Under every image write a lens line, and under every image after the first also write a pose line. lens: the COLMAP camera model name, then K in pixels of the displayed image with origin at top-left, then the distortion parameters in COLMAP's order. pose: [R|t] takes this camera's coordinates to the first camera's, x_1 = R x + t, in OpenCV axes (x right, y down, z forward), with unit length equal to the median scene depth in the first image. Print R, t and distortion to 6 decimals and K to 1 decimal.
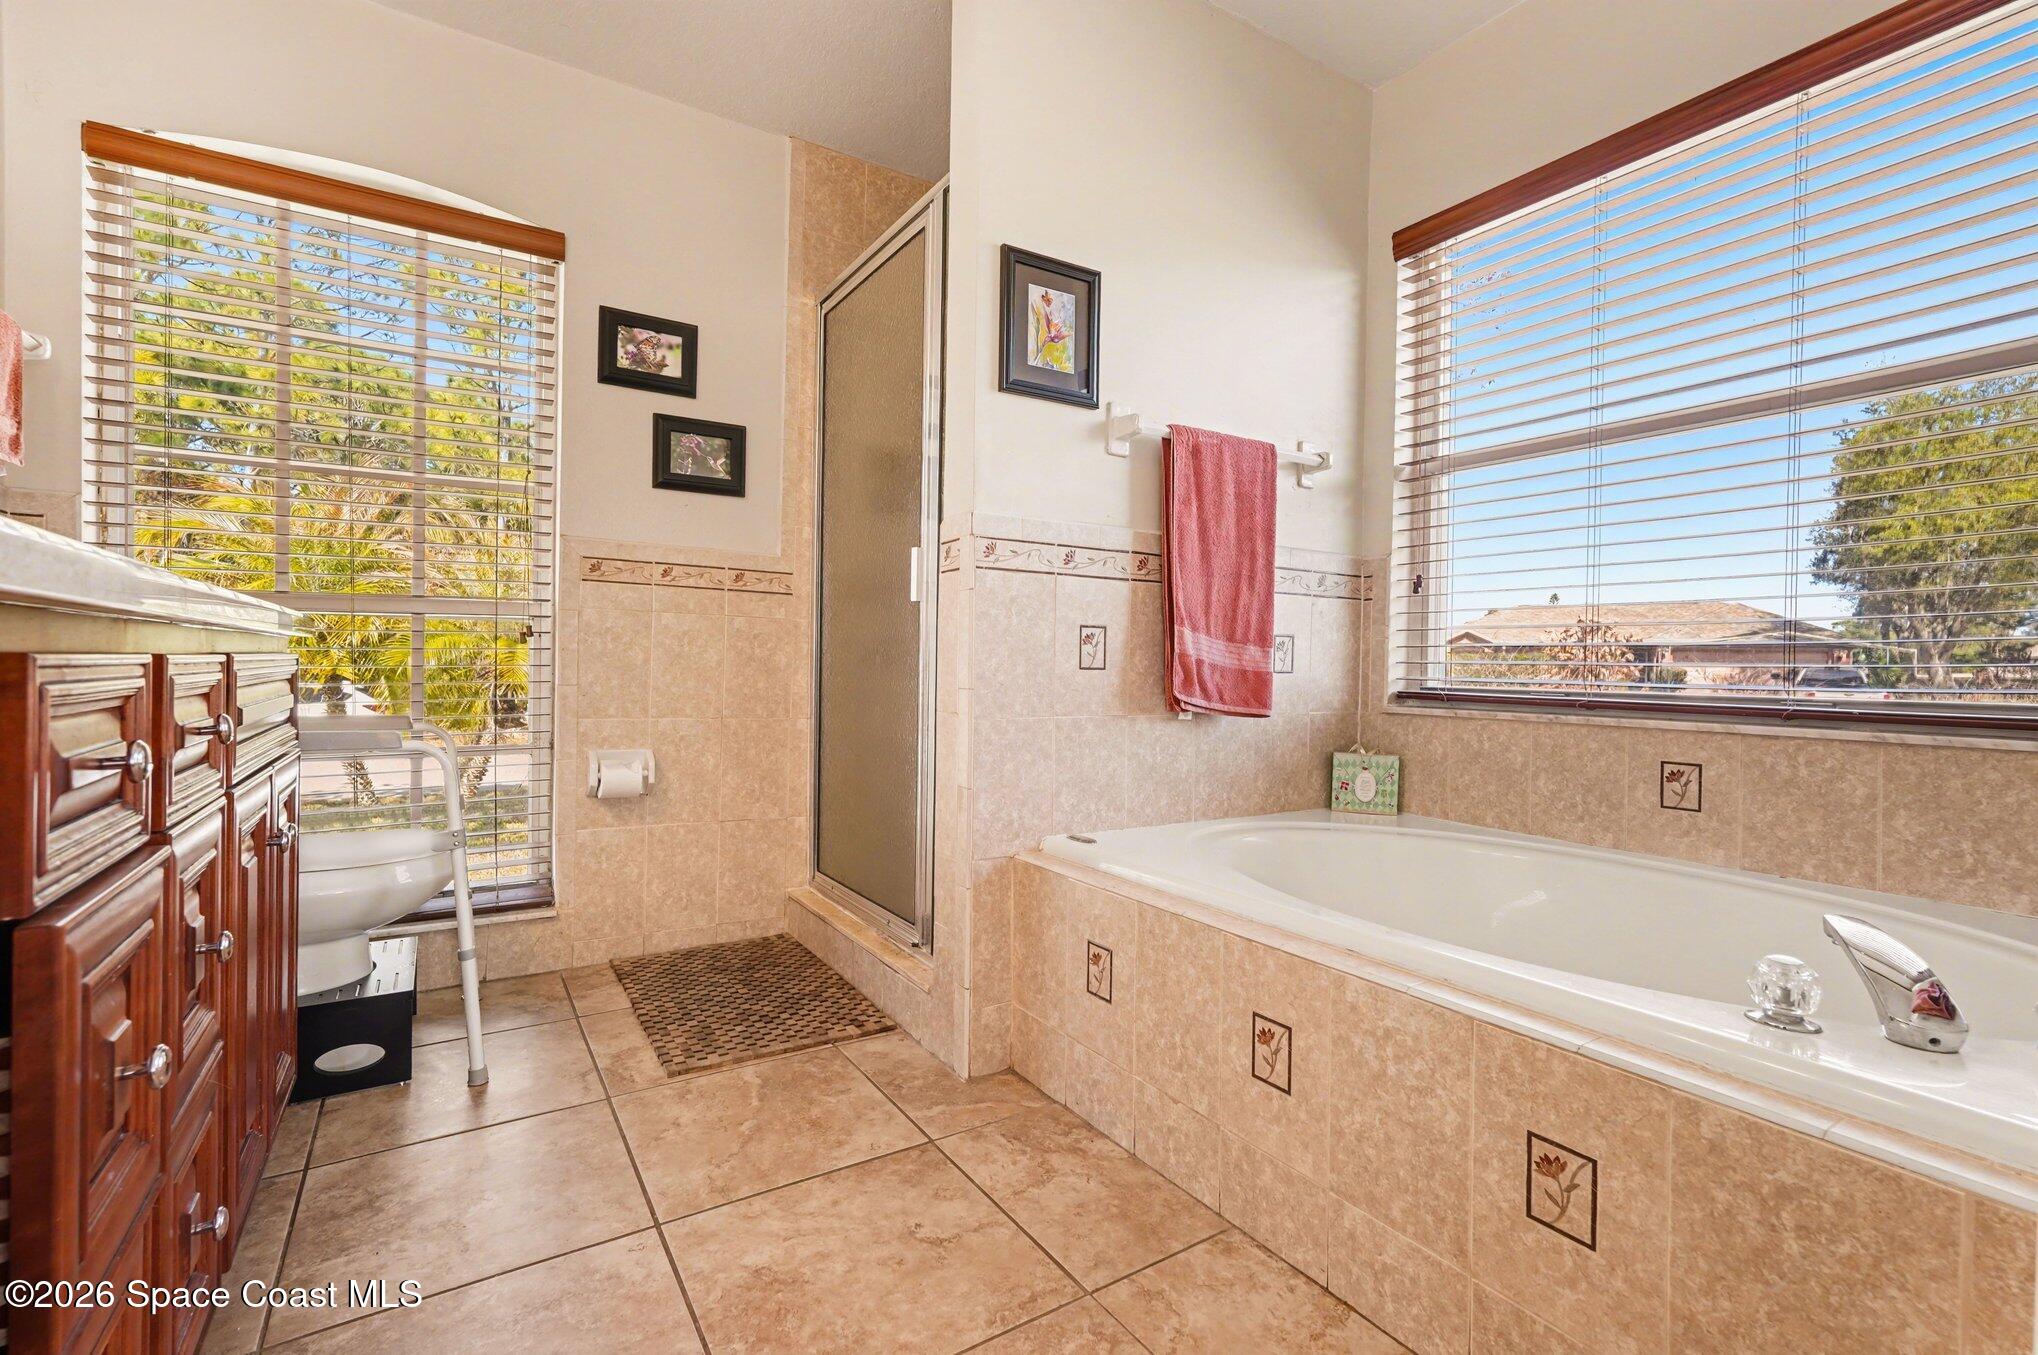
lens RADIAL K [[924.4, 0, 996.5], [0, 924.4, 675.3], [0, 0, 1]] dist [-0.014846, 0.008748]
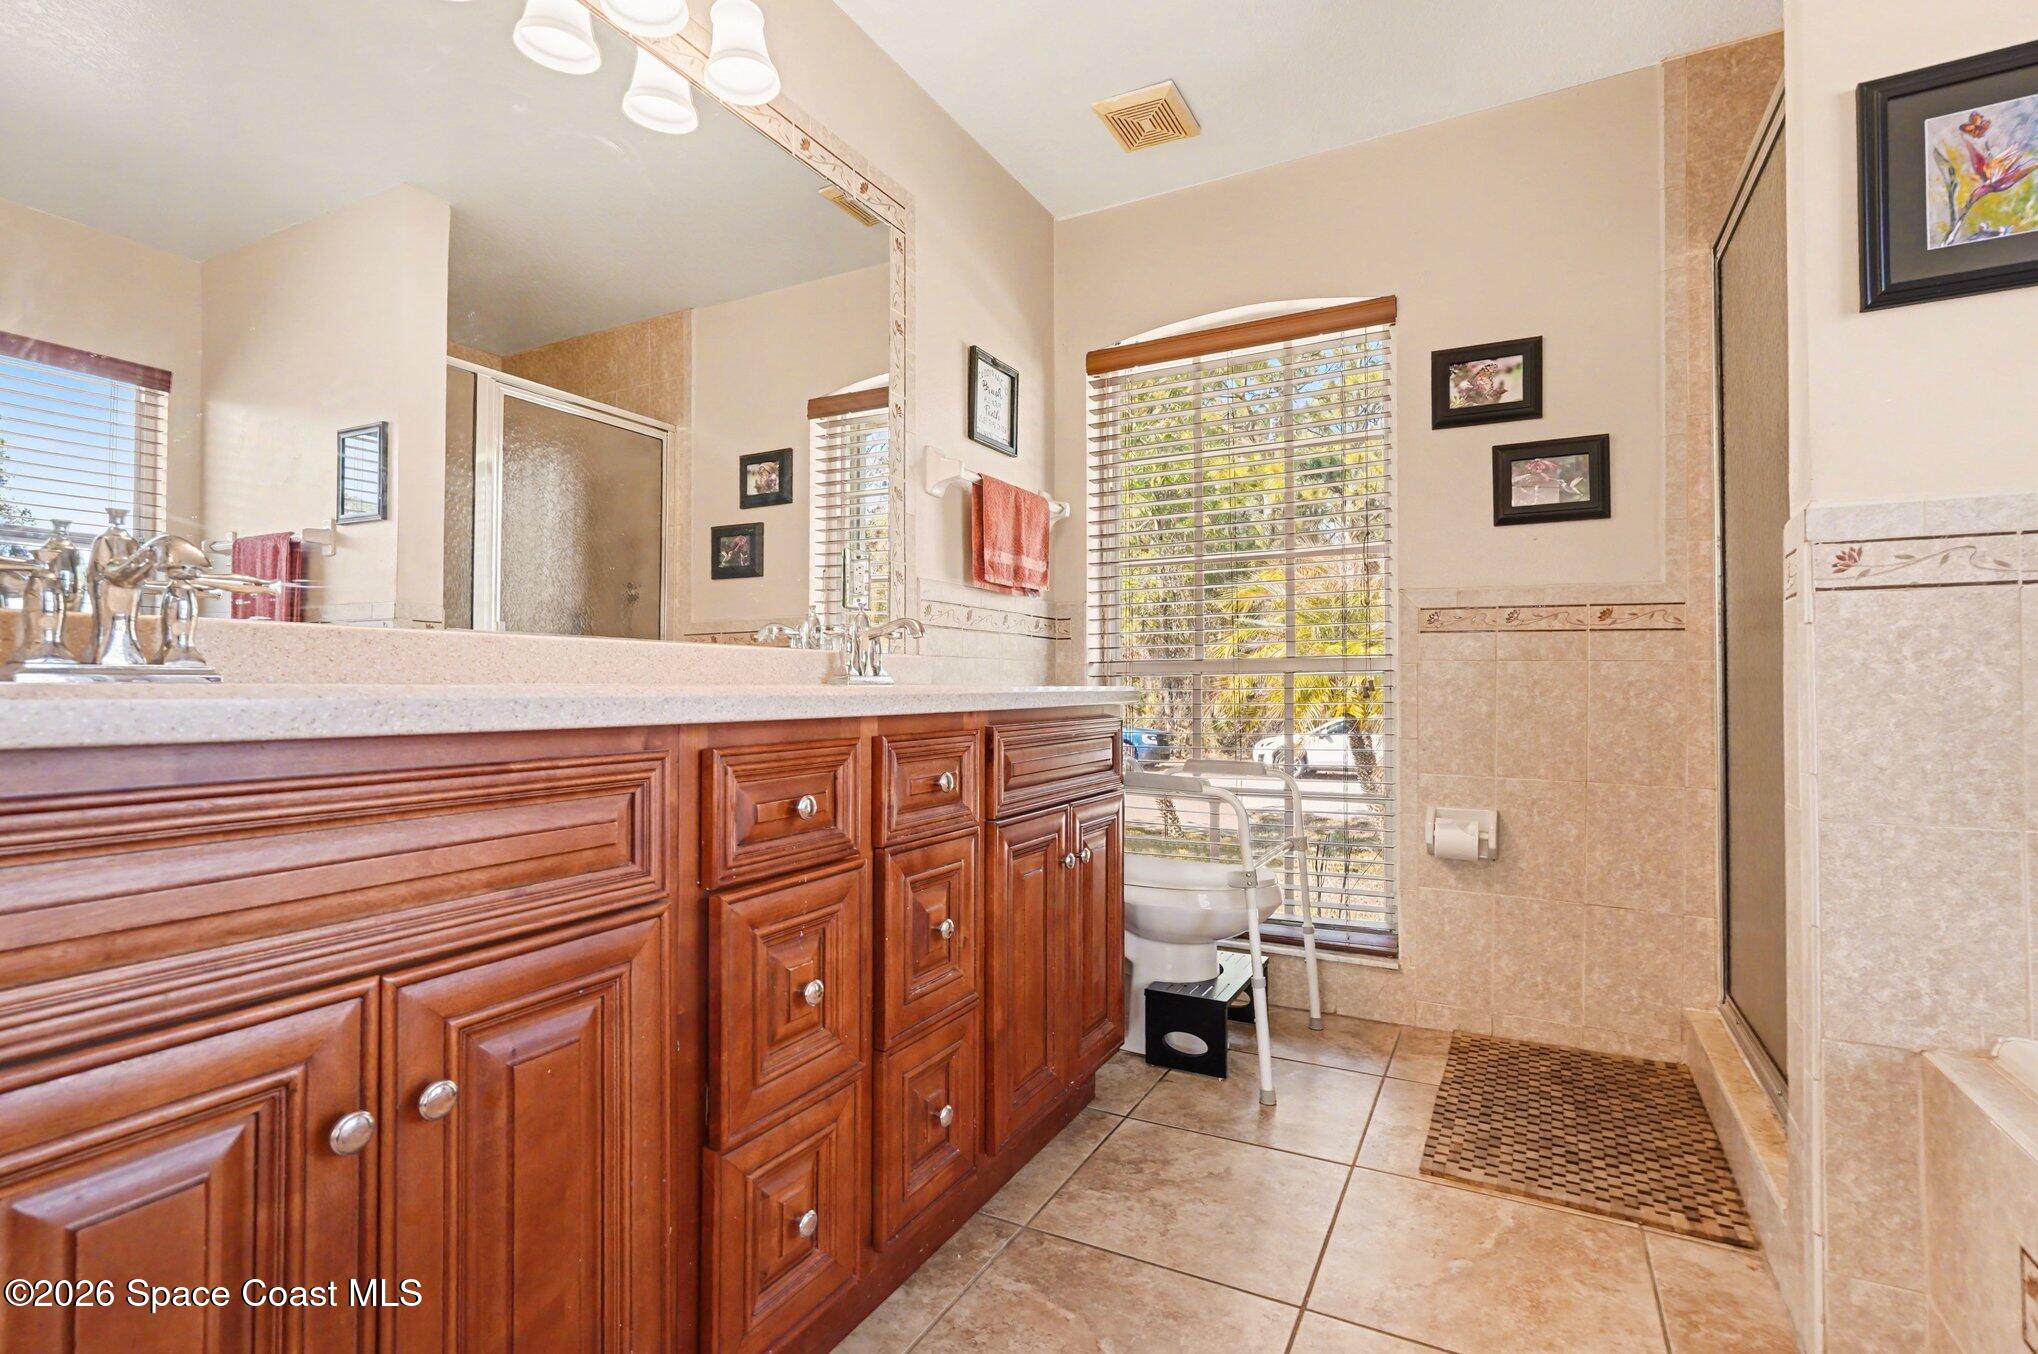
lens RADIAL K [[924.4, 0, 996.5], [0, 924.4, 674.8], [0, 0, 1]] dist [-0.014846, 0.008748]
pose [[0.490635, -0.029416, -0.870868, 0.199864], [-0.000989, 0.999411, -0.034315, -0.025266], [0.871364, 0.017697, 0.490317, 0.128196]]
